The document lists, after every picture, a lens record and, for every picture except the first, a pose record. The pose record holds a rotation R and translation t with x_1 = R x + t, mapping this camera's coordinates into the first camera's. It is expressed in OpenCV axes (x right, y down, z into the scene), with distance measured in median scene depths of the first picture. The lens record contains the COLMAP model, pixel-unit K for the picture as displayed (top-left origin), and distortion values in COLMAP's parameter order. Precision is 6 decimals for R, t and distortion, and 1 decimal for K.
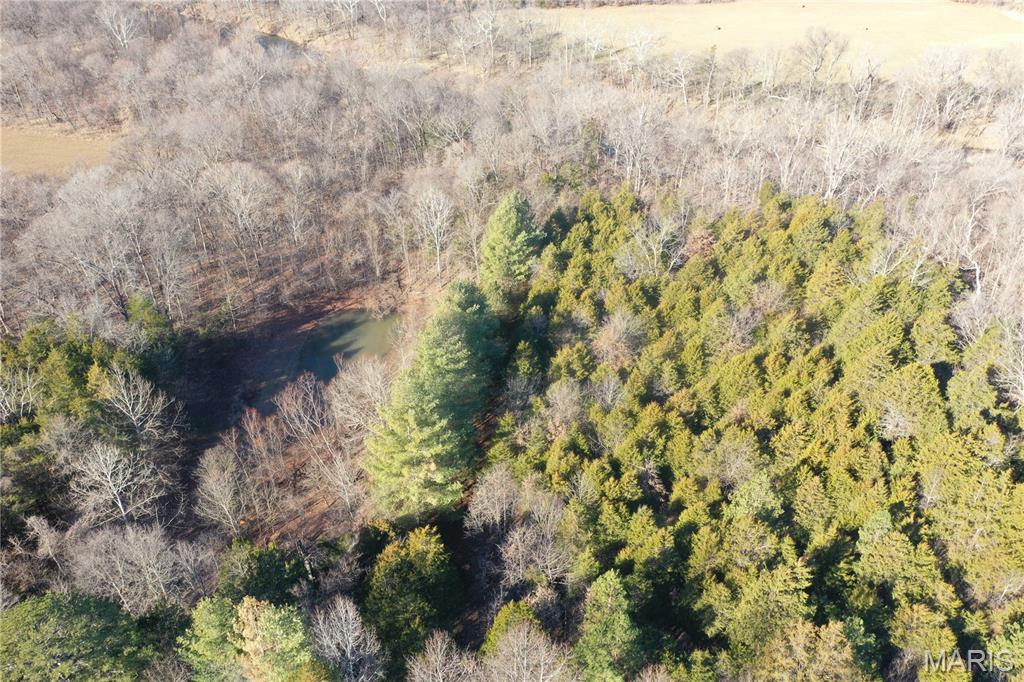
lens RADIAL K [[810.6, 0, 513.6], [0, 810.6, 340.2], [0, 0, 1]] dist [-0.004344, 0.001509]
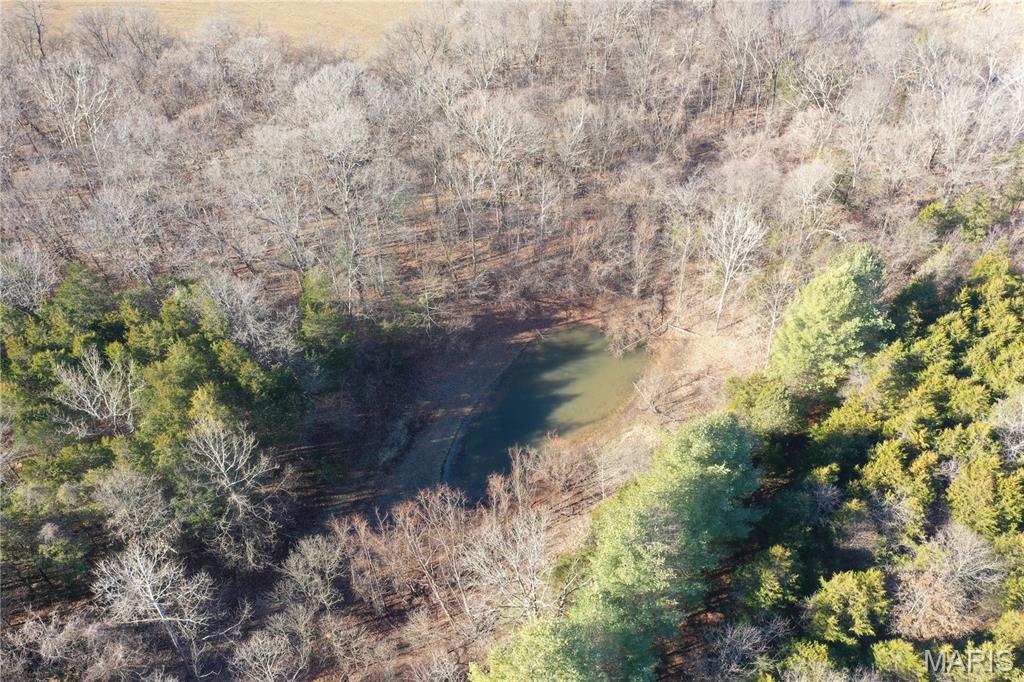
lens RADIAL K [[810.6, 0, 511.0], [0, 810.6, 342.8], [0, 0, 1]] dist [-0.004344, 0.001509]
pose [[0.890925, 0.317111, -0.325105, -0.016714], [-0.251678, 0.940622, 0.227789, -0.186034], [0.378035, -0.121121, 0.917834, 0.298923]]
